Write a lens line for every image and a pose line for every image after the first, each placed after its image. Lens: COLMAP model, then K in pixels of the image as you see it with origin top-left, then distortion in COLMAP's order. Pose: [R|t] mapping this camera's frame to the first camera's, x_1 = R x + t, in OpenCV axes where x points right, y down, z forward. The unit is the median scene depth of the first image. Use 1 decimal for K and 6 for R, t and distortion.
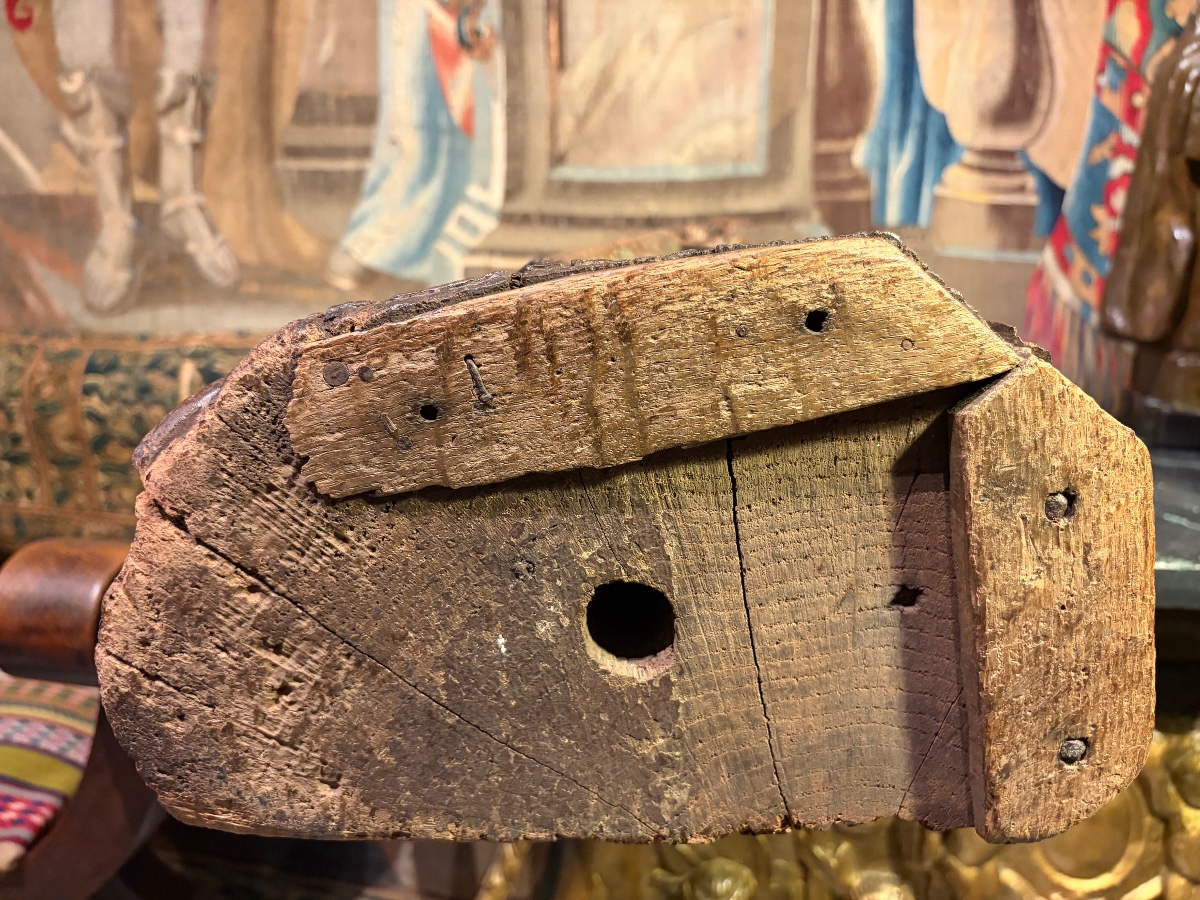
lens RADIAL K [[921.3, 0, 600.8], [0, 921.3, 449.7], [0, 0, 1]] dist [0.022317, -0.050663]
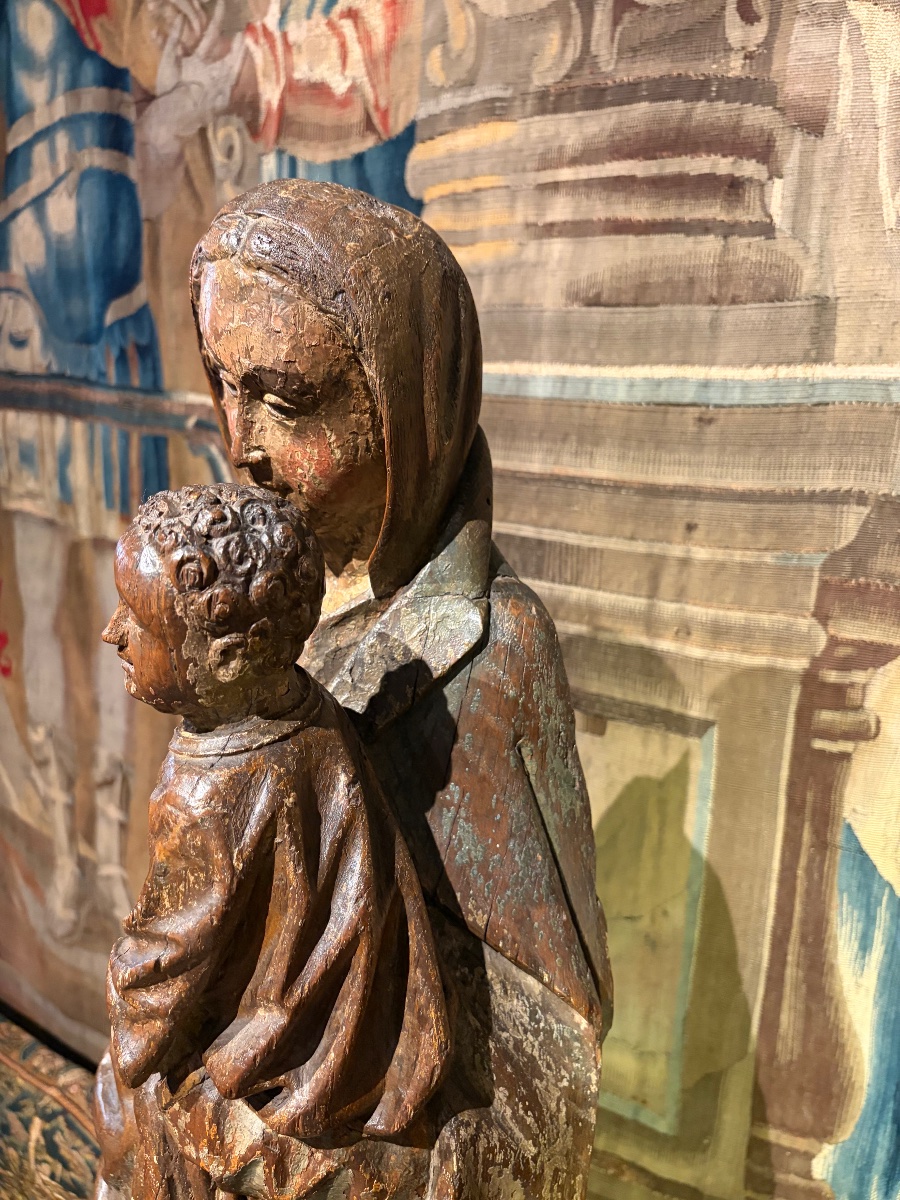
lens RADIAL K [[921.3, 0, 451.3], [0, 921.3, 603.2], [0, 0, 1]] dist [0.022317, -0.050663]
pose [[0.892413, 0.126339, -0.433171, 0.254327], [-0.117024, 0.991958, 0.048223, -0.644641], [0.435779, 0.007657, 0.900021, 0.282681]]
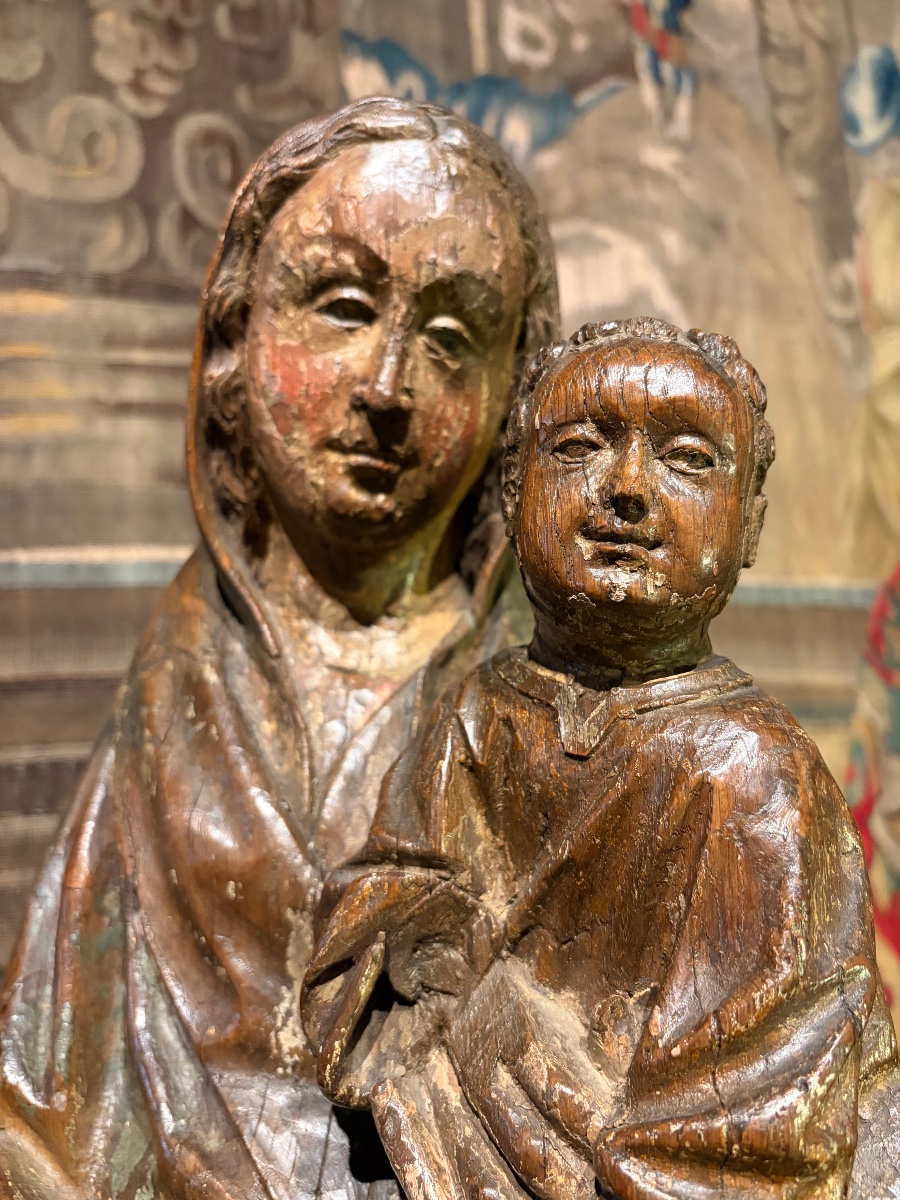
lens RADIAL K [[949.0, 0, 441.0], [0, 949.0, 601.5], [0, 0, 1]] dist [0.004574, -0.047428]
pose [[0.907497, 0.000994, 0.420057, -0.026399], [0.157424, 0.926312, -0.342293, -0.548389], [-0.389444, 0.376757, 0.840469, 0.352165]]
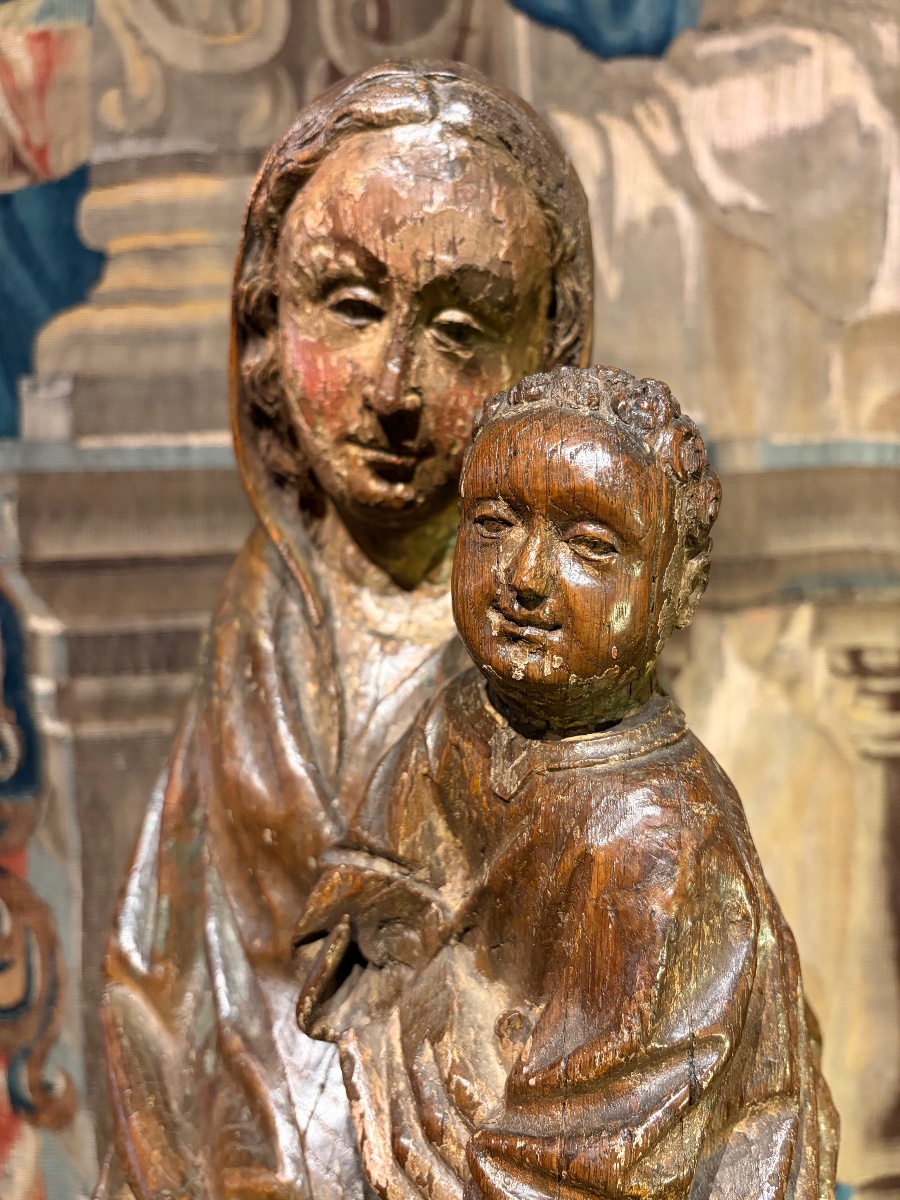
lens RADIAL K [[940.6, 0, 448.7], [0, 940.6, 598.1], [0, 0, 1]] dist [0.006340, -0.050734]
pose [[0.983501, -0.053247, 0.172889, 0.027230], [0.081286, 0.983863, -0.159392, -0.586804], [-0.161612, 0.170816, 0.971959, 0.312632]]
